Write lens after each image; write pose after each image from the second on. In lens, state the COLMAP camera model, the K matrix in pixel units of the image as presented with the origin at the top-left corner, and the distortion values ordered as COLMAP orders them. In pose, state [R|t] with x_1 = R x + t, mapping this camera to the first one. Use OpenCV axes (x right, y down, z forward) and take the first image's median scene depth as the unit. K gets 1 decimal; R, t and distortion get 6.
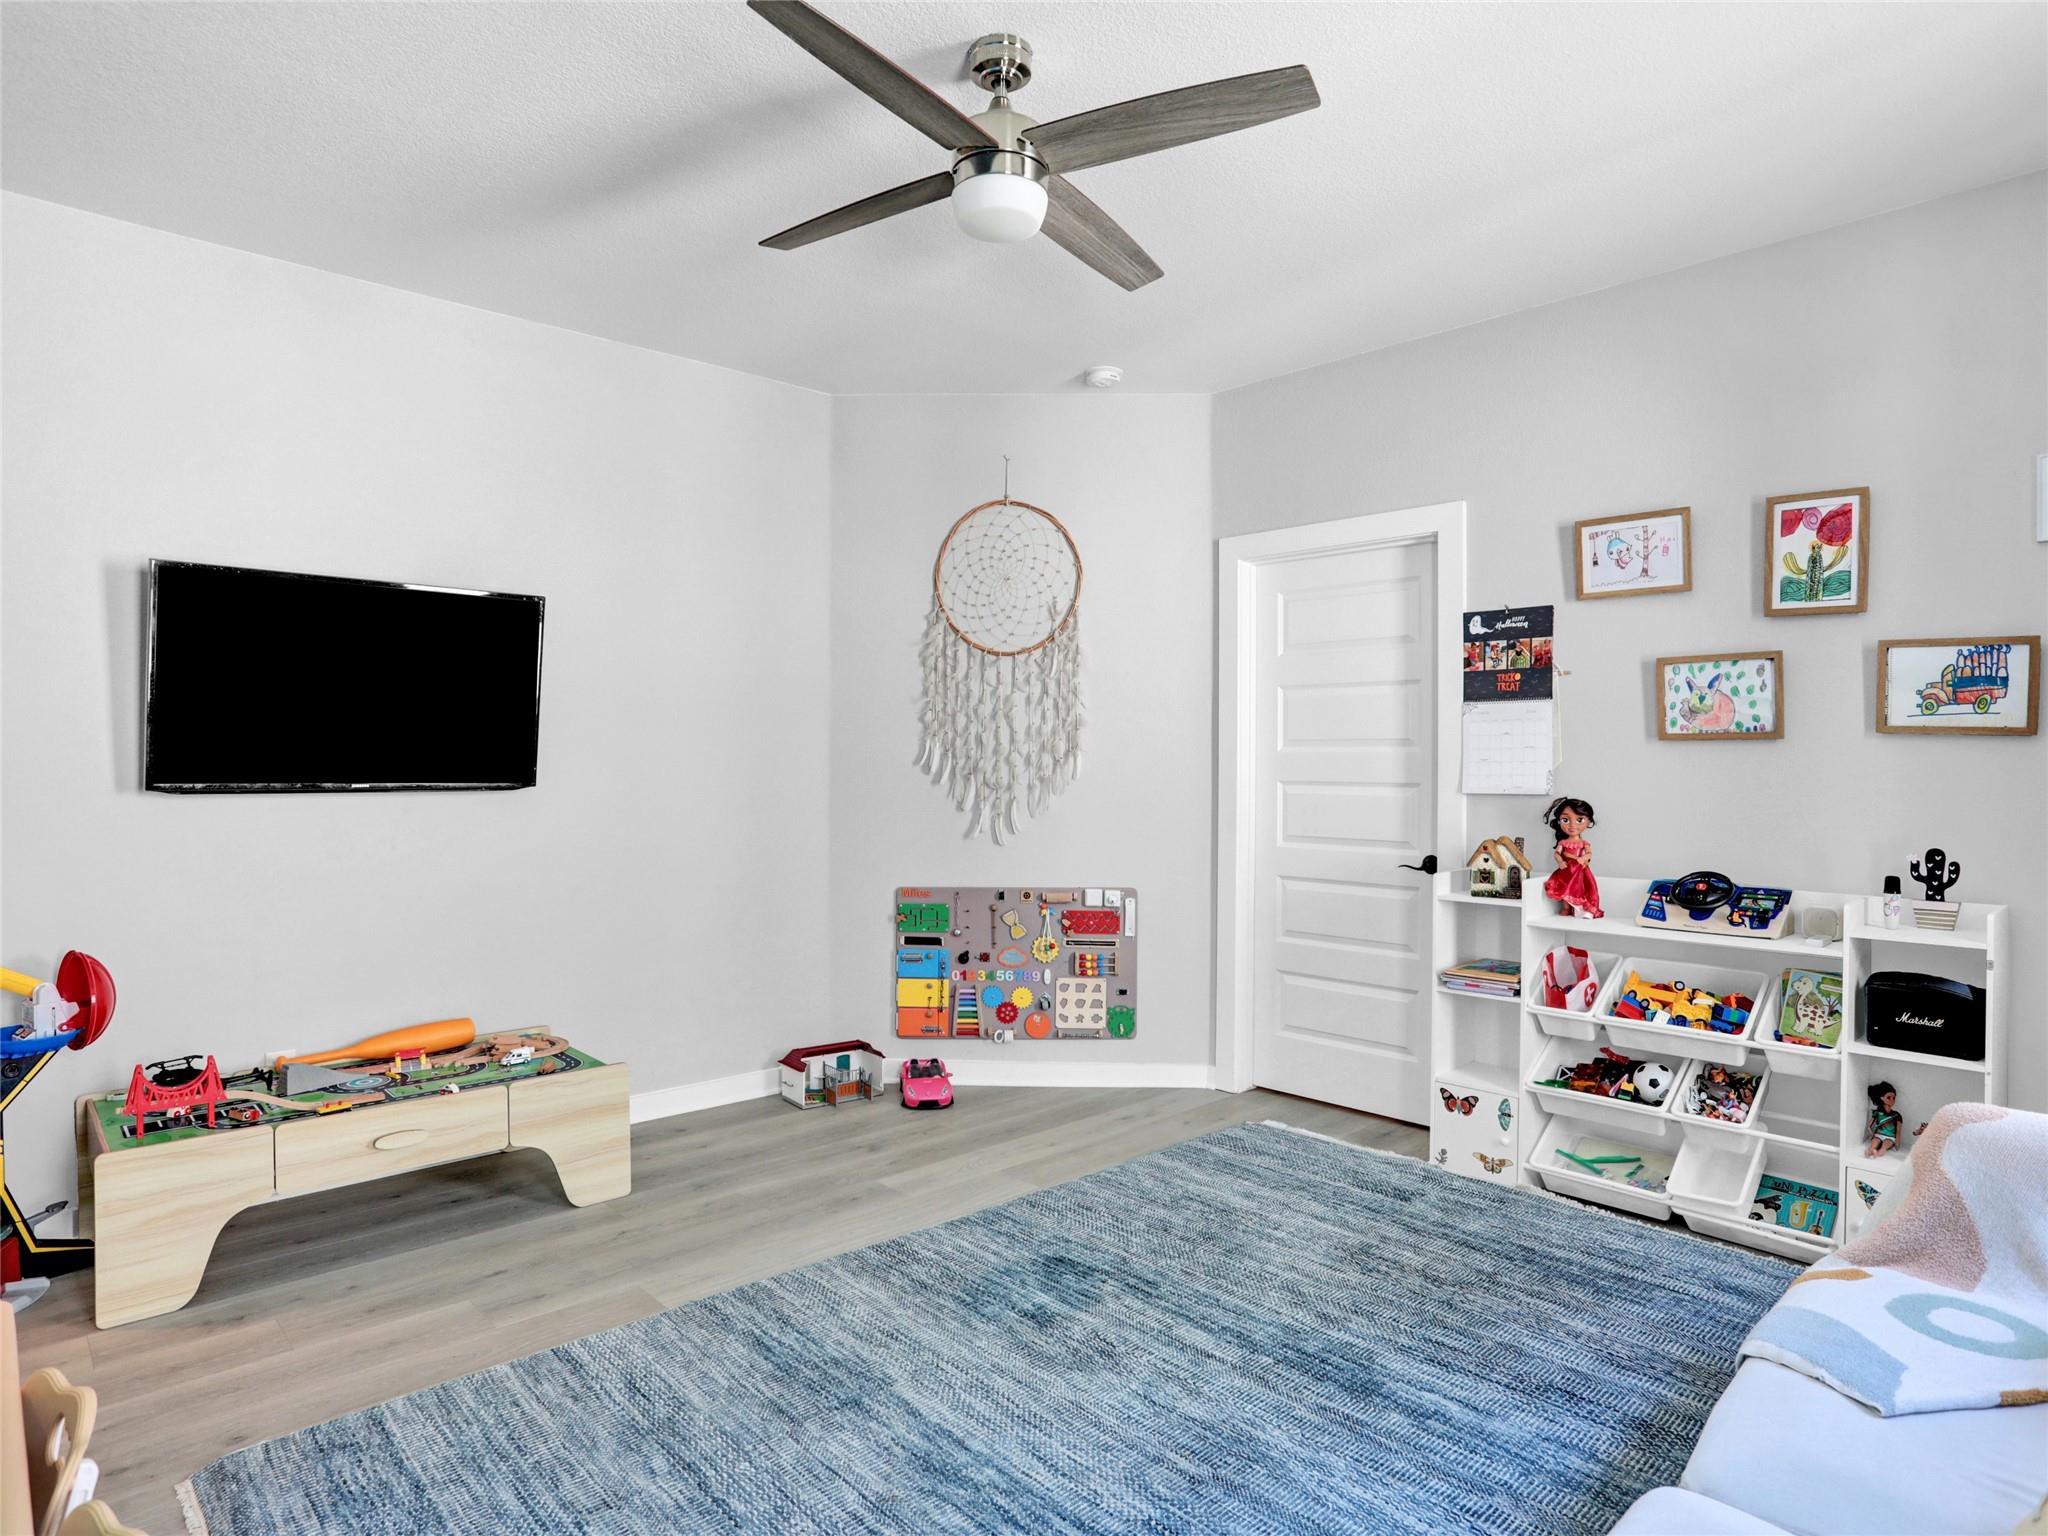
lens RADIAL K [[1138.1, 0, 1045.3], [0, 1138.1, 760.7], [0, 0, 1]] dist [-0.056479, 0.014006]
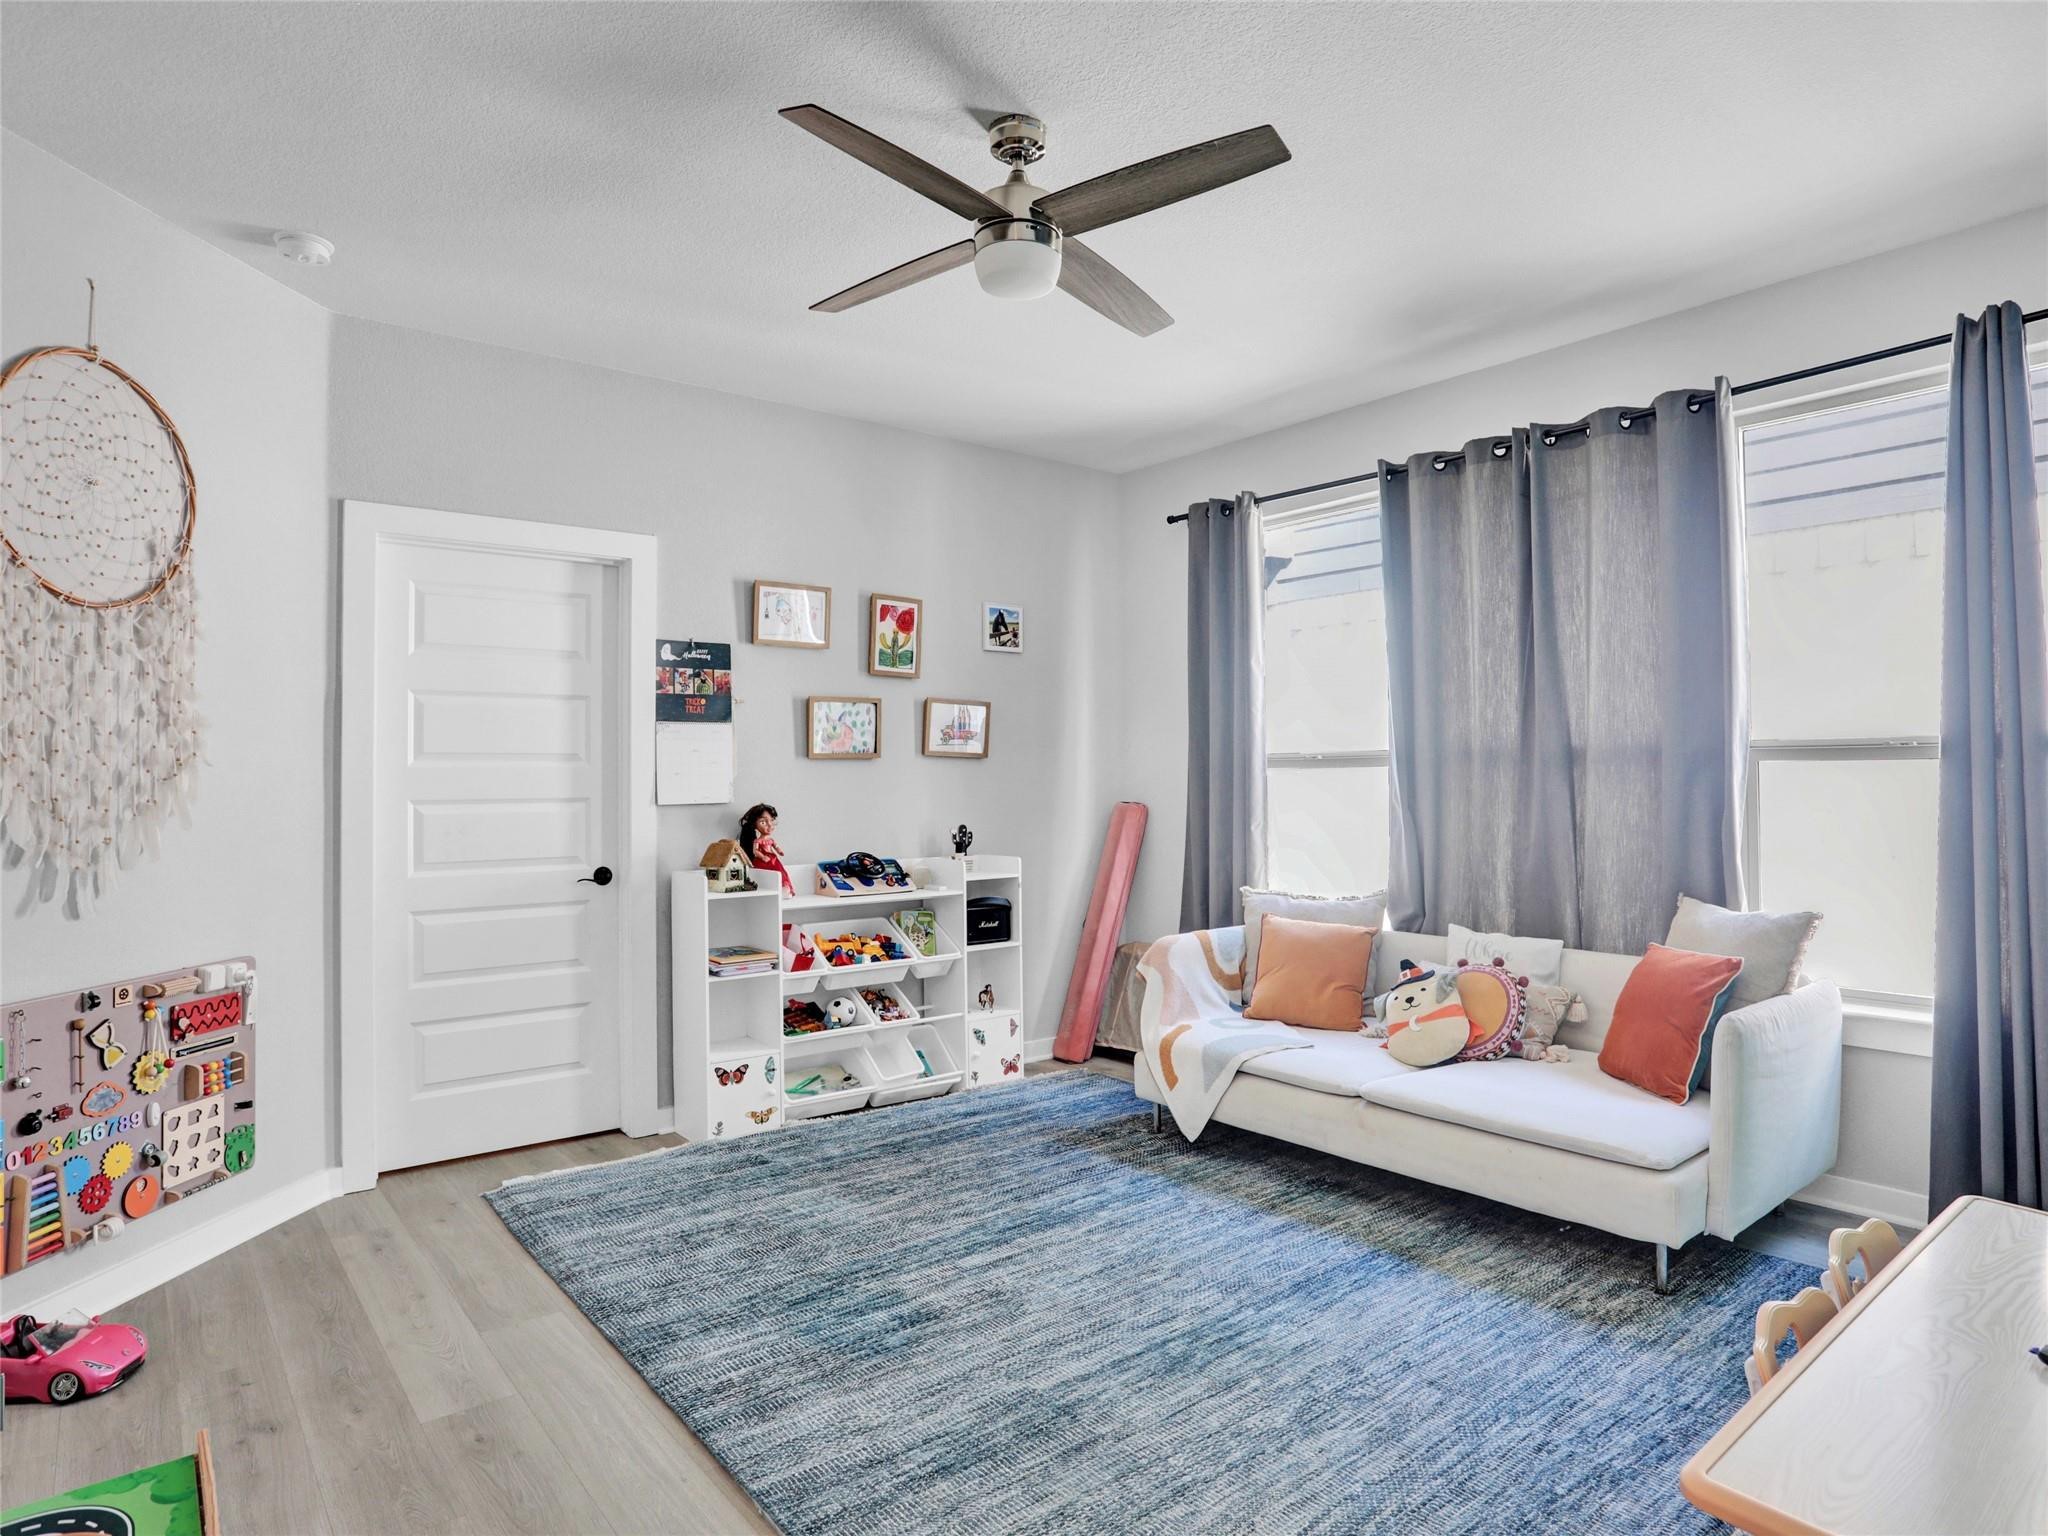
lens RADIAL K [[1138.1, 0, 1035.2], [0, 1138.1, 754.1], [0, 0, 1]] dist [-0.056479, 0.014006]
pose [[0.113476, 0.014772, 0.993431, -0.747499], [0.009341, 0.999829, -0.015935, 0.000881], [-0.993497, 0.011088, 0.113319, 0.571855]]
